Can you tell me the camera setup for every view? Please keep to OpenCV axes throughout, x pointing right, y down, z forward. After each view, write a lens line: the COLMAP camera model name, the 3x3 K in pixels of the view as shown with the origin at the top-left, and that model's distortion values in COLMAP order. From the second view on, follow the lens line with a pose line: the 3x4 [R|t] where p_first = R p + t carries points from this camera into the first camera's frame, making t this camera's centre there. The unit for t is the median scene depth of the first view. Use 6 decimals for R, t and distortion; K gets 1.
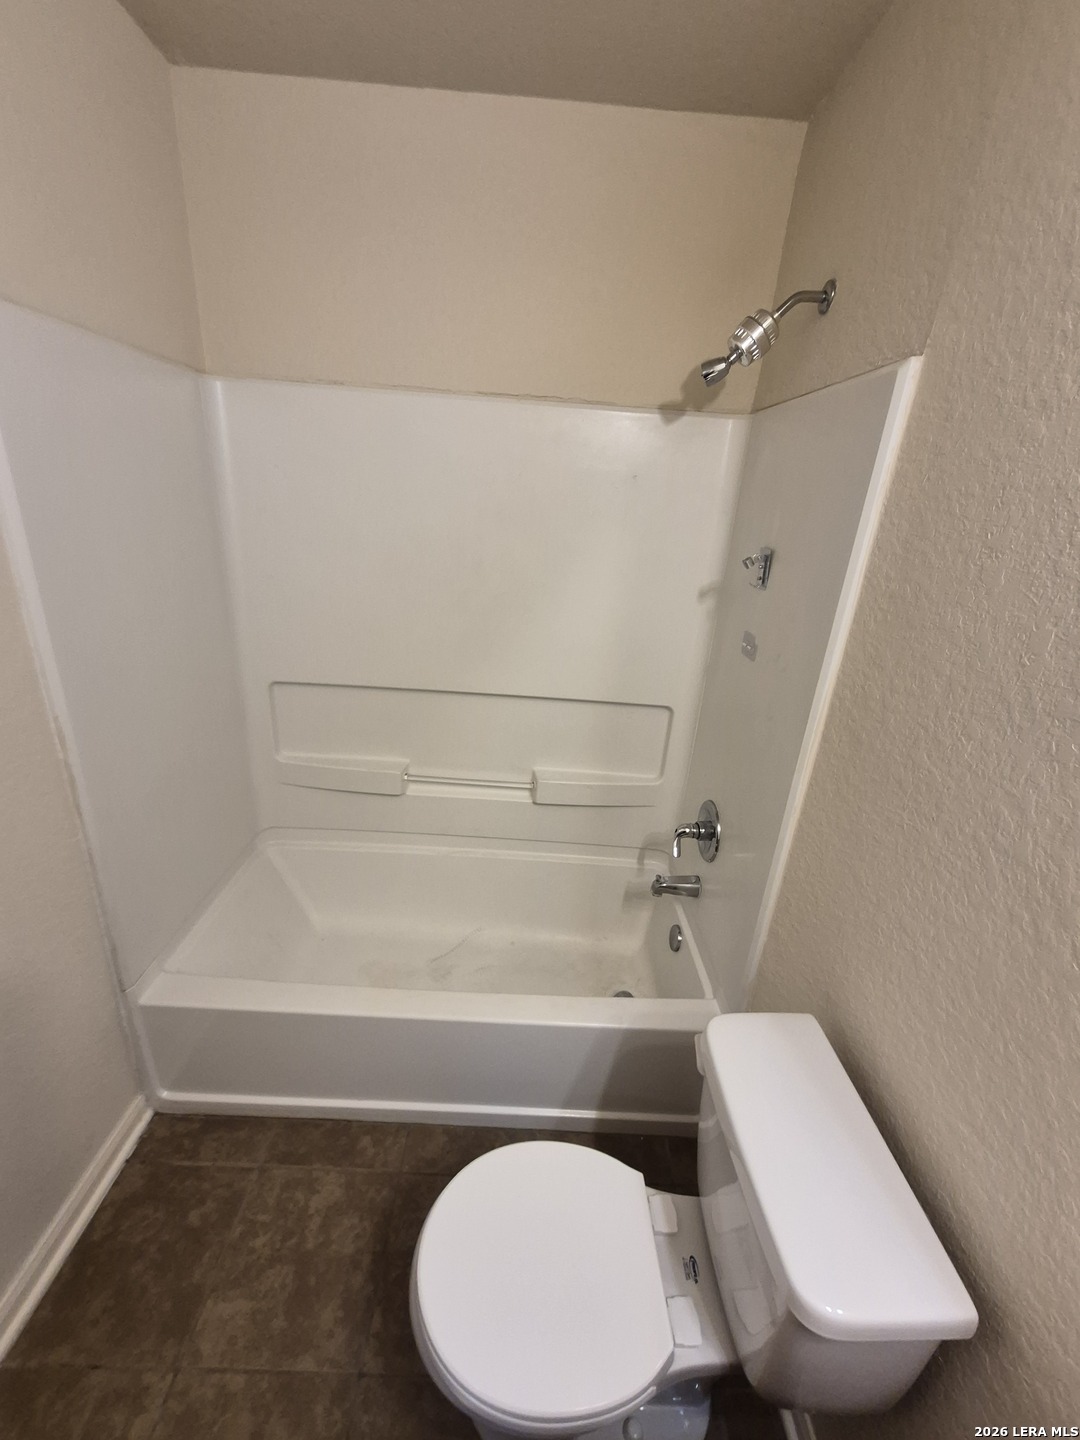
lens RADIAL K [[568.7, 0, 534.1], [0, 568.7, 710.4], [0, 0, 1]] dist [0.002891, 0.000314]
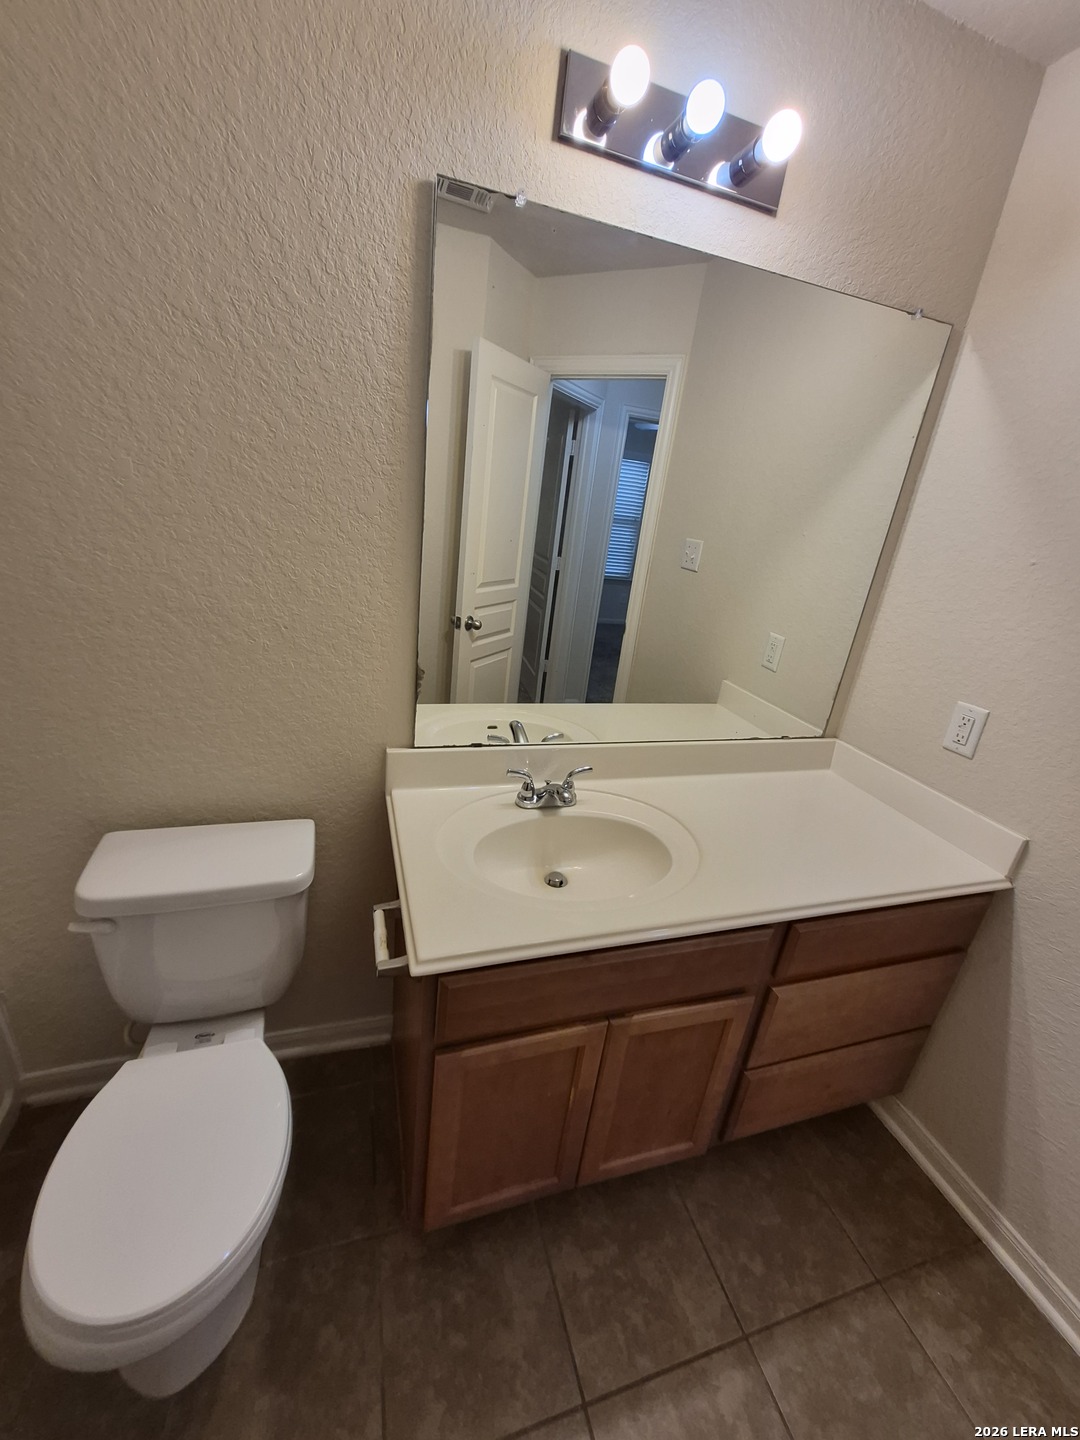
lens RADIAL K [[568.7, 0, 534.1], [0, 568.7, 710.4], [0, 0, 1]] dist [0.002891, 0.000314]
pose [[-0.283500, -0.425264, 0.859522, -0.855389], [0.217921, 0.844277, 0.489599, -0.070105], [-0.933883, 0.326109, -0.146678, 0.369136]]
